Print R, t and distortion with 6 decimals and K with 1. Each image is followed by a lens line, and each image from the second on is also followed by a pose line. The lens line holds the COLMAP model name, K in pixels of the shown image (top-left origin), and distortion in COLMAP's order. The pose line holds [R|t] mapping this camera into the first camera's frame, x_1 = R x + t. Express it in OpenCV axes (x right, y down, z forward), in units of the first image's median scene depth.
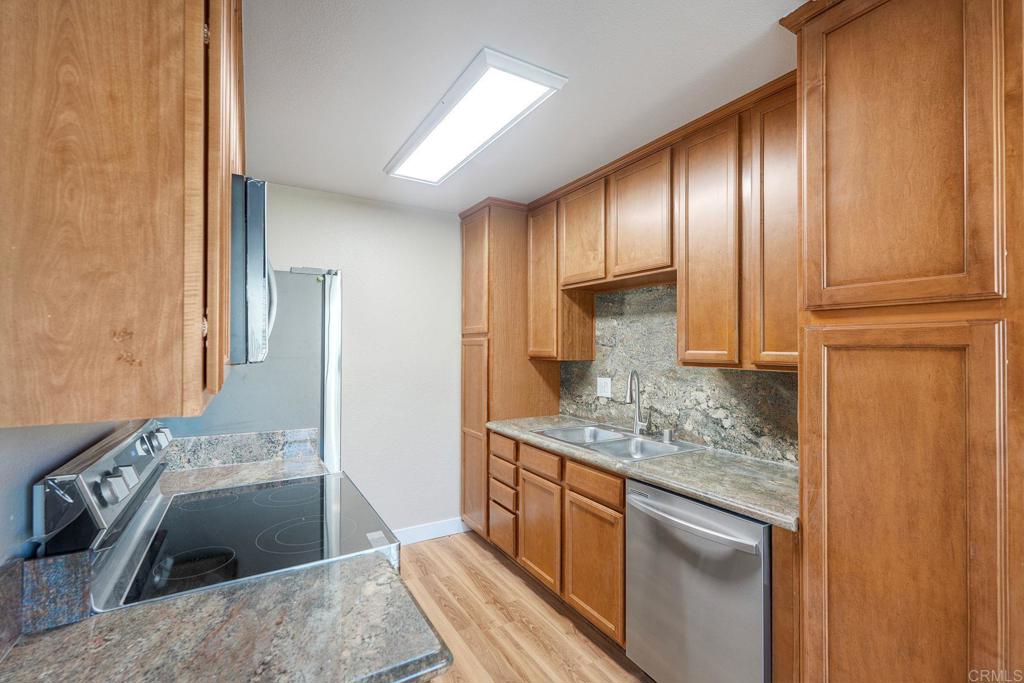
lens RADIAL K [[452.3, 0, 513.7], [0, 452.3, 343.0], [0, 0, 1]] dist [-0.001397, -0.000037]
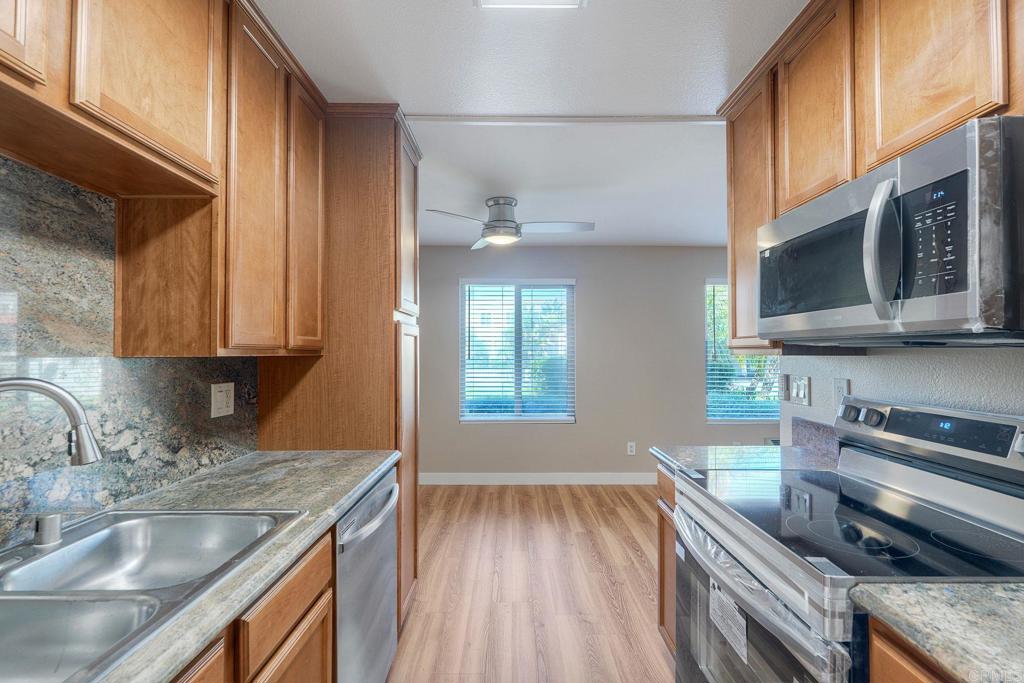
lens RADIAL K [[452.3, 0, 513.7], [0, 452.3, 343.0], [0, 0, 1]] dist [-0.001397, -0.000037]
pose [[-0.859767, 0.007590, 0.510629, -0.284044], [-0.005043, 0.999715, -0.023351, 0.044750], [-0.510661, -0.022652, -0.859484, 1.302440]]
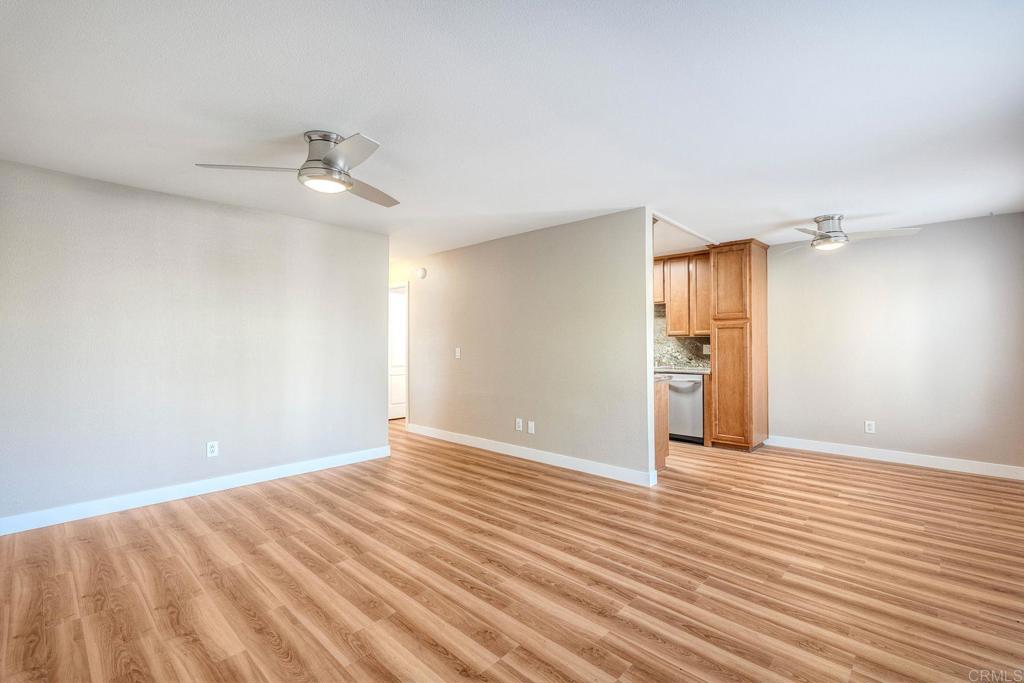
lens RADIAL K [[452.3, 0, 513.7], [0, 452.3, 343.0], [0, 0, 1]] dist [-0.001397, -0.000037]
pose [[0.963465, -0.005993, 0.267767, -1.323291], [0.003609, 0.999949, 0.009395, 0.059369], [-0.267809, -0.008085, 0.963438, -1.491852]]
